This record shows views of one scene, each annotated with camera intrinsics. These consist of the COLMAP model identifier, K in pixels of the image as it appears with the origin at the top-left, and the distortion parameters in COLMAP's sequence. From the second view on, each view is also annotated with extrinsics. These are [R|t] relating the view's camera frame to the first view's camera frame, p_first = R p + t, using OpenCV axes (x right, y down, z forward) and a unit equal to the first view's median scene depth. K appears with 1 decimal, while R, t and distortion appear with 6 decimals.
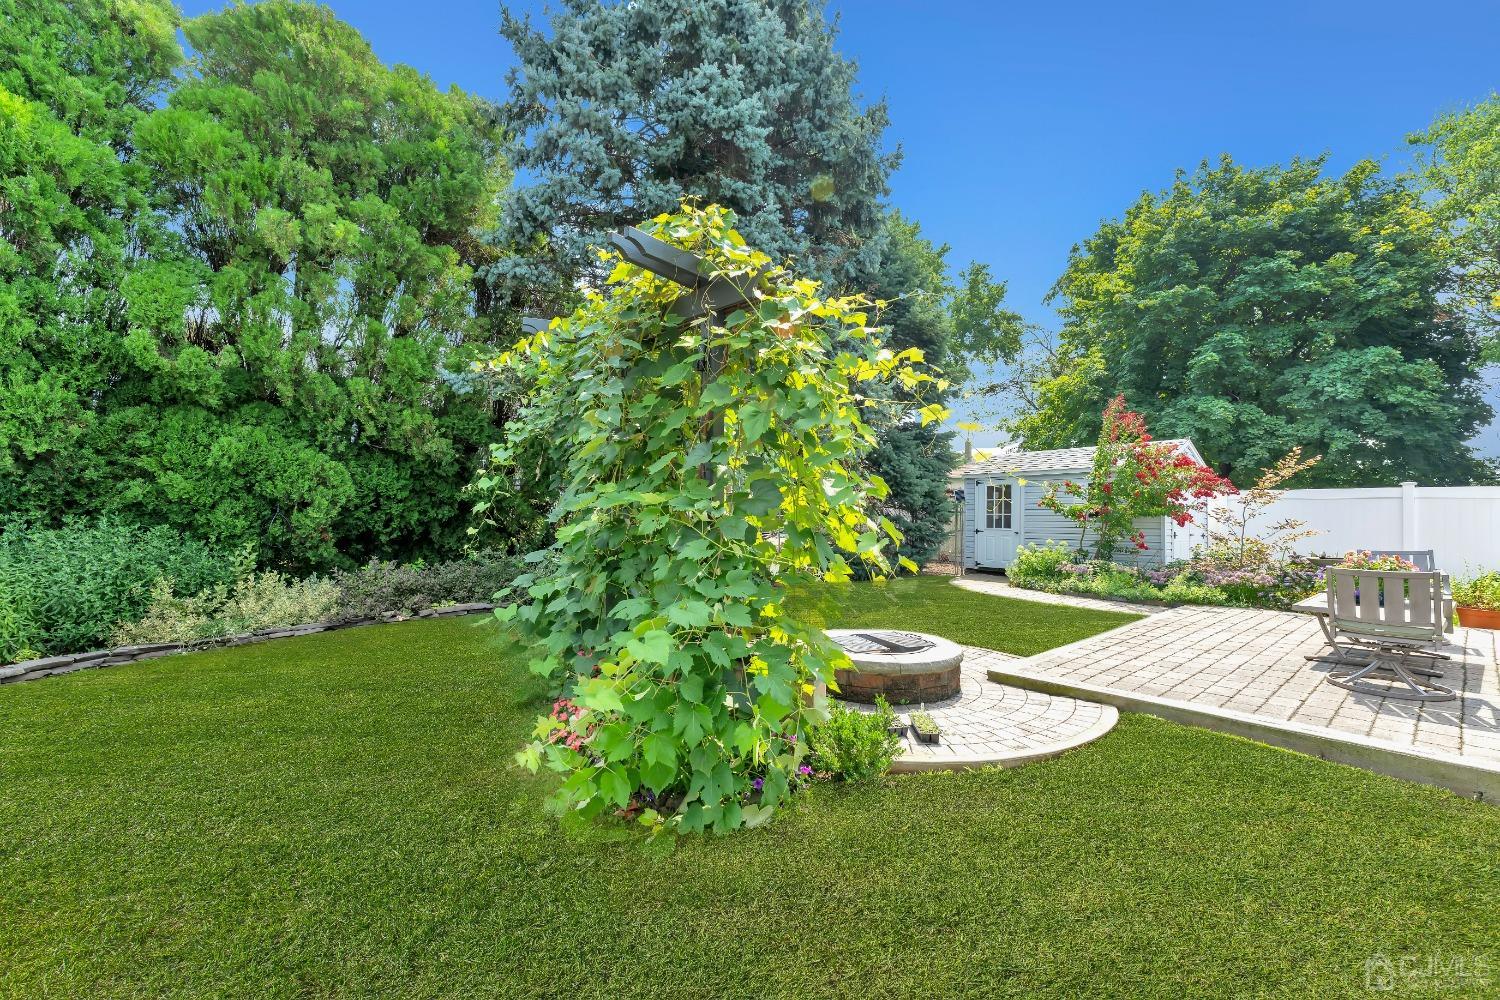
lens RADIAL K [[595.6, 0, 750.1], [0, 595.6, 503.8], [0, 0, 1]] dist [0.001005, -0.000267]
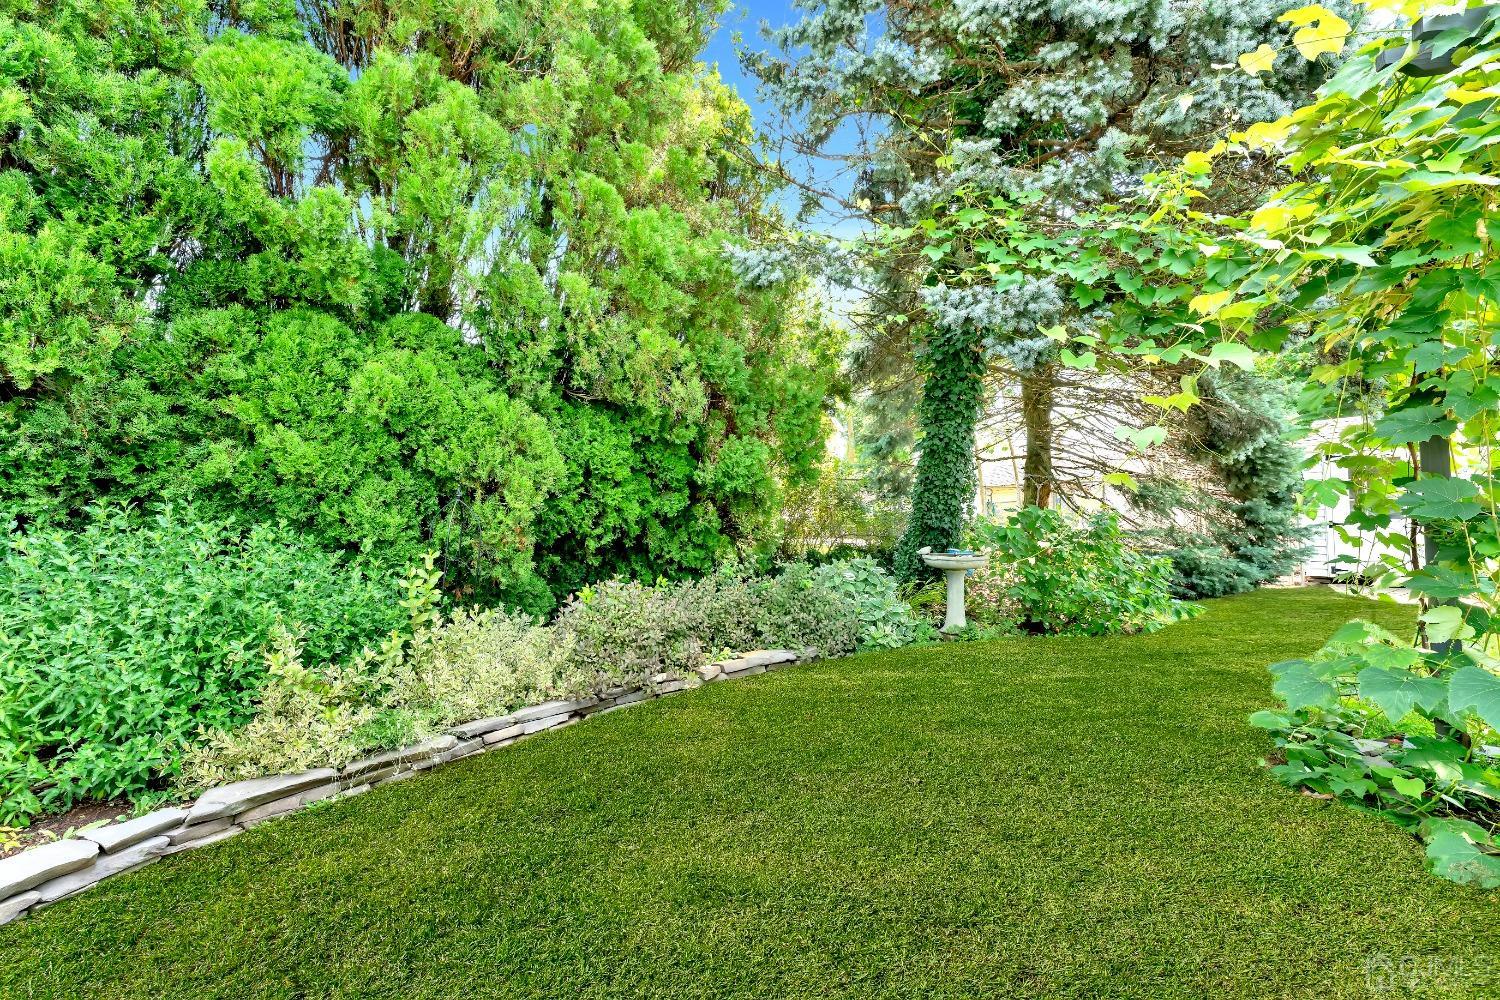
lens RADIAL K [[595.6, 0, 750.1], [0, 595.6, 503.4], [0, 0, 1]] dist [0.001005, -0.000267]
pose [[0.998871, -0.020594, -0.042815, -0.541258], [0.019845, 0.999644, -0.017826, 0.037435], [0.043167, 0.016956, 0.998924, 0.492602]]
